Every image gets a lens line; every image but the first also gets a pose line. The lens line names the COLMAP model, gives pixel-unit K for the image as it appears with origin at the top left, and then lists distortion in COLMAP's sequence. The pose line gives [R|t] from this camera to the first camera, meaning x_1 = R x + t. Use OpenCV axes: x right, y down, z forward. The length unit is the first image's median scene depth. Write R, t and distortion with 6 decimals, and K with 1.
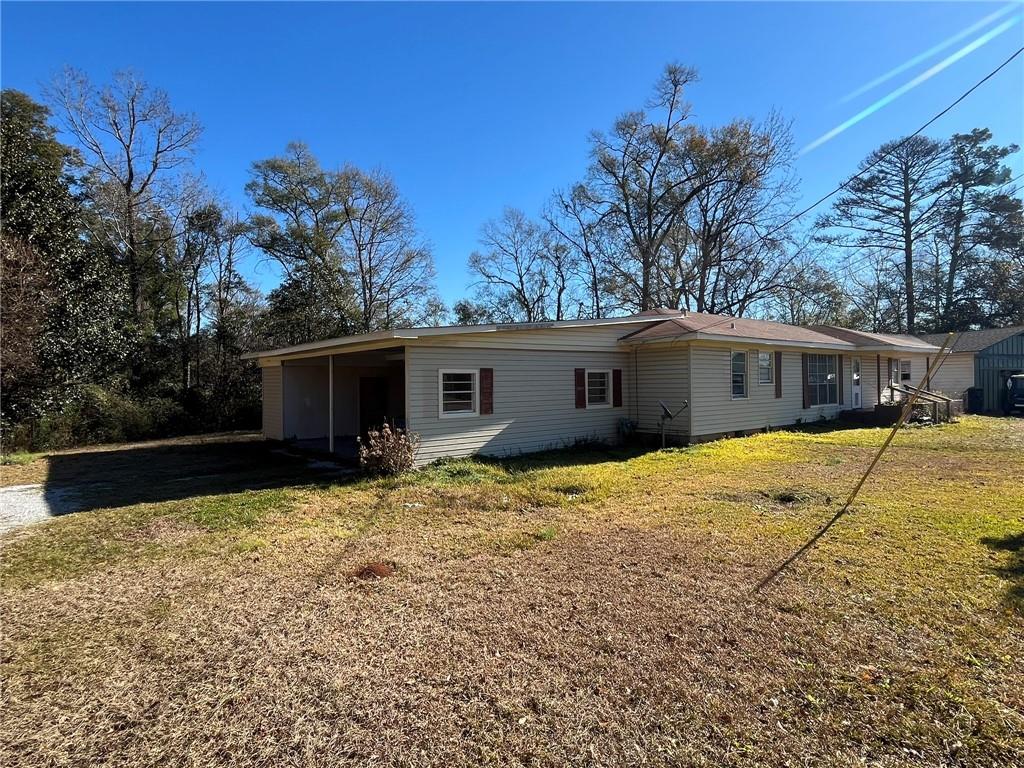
lens RADIAL K [[581.6, 0, 531.9], [0, 581.6, 384.2], [0, 0, 1]] dist [0.002563, 0.000374]
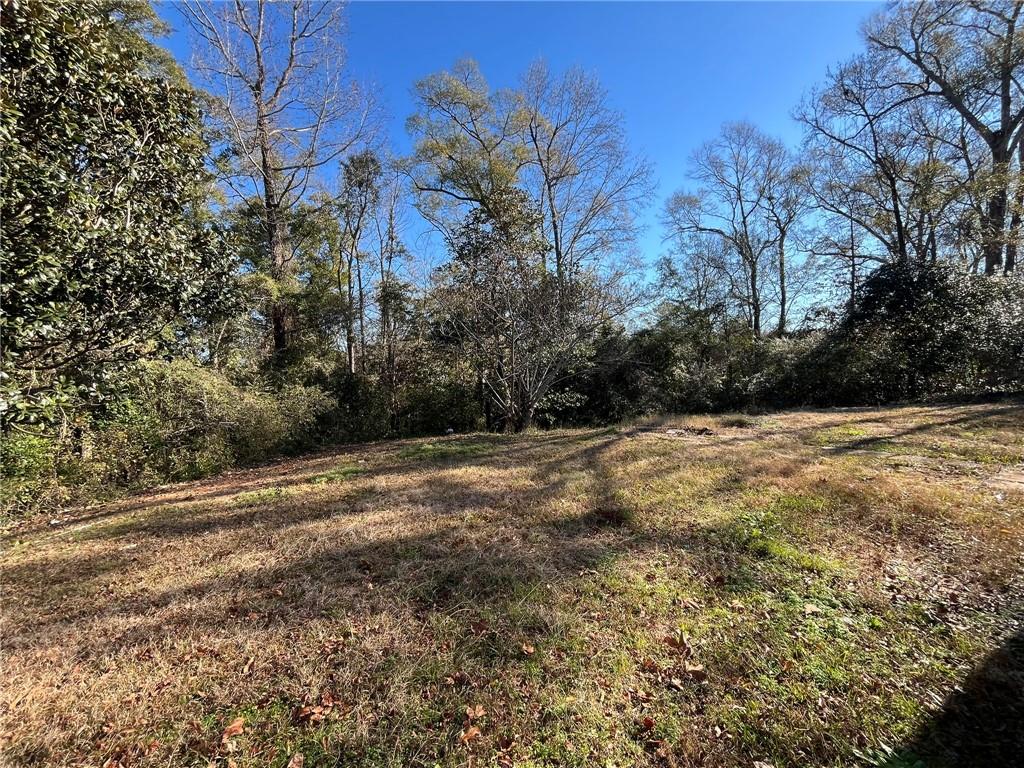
lens RADIAL K [[413.2, 0, 512.0], [0, 413.2, 384.0], [0, 0, 1]] dist [0.018083, 0.000031]
pose [[0.982423, -0.023001, -0.185244, -0.354741], [0.029452, 0.999049, 0.032150, 0.014463], [0.184328, -0.037041, 0.982167, 0.636883]]
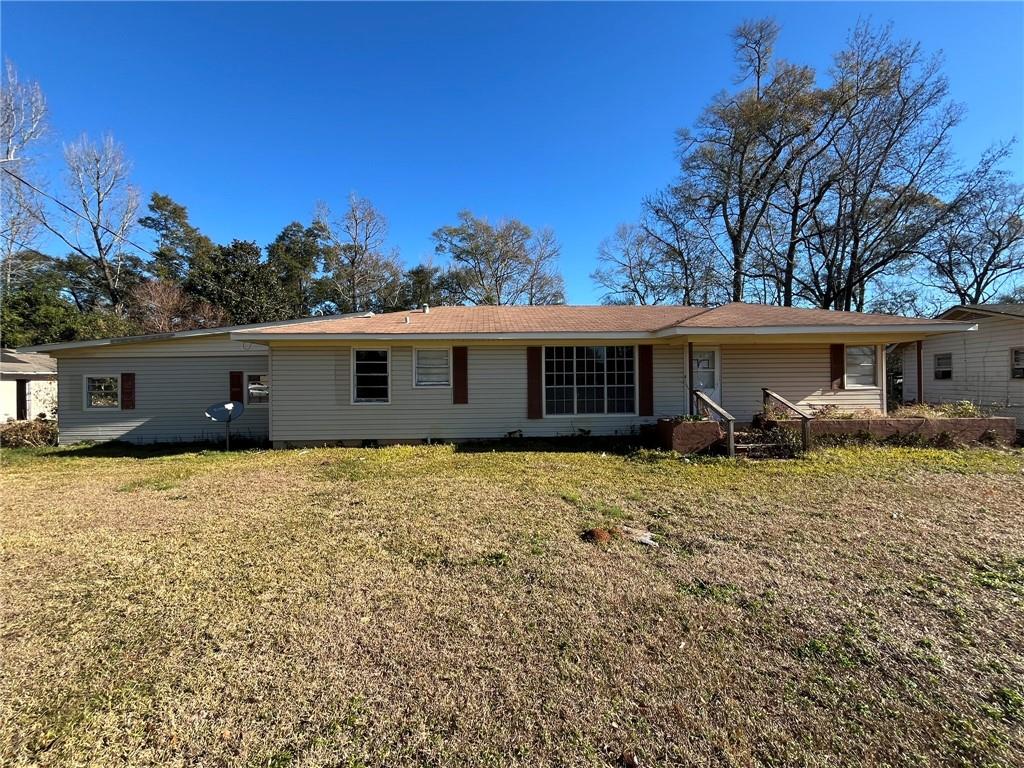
lens RADIAL K [[413.2, 0, 512.0], [0, 413.2, 384.0], [0, 0, 1]] dist [0.018083, 0.000031]
pose [[0.786167, 0.013369, -0.617869, 0.477232], [0.002419, 0.999692, 0.024708, -0.010175], [0.618009, -0.020919, 0.785893, 0.331726]]
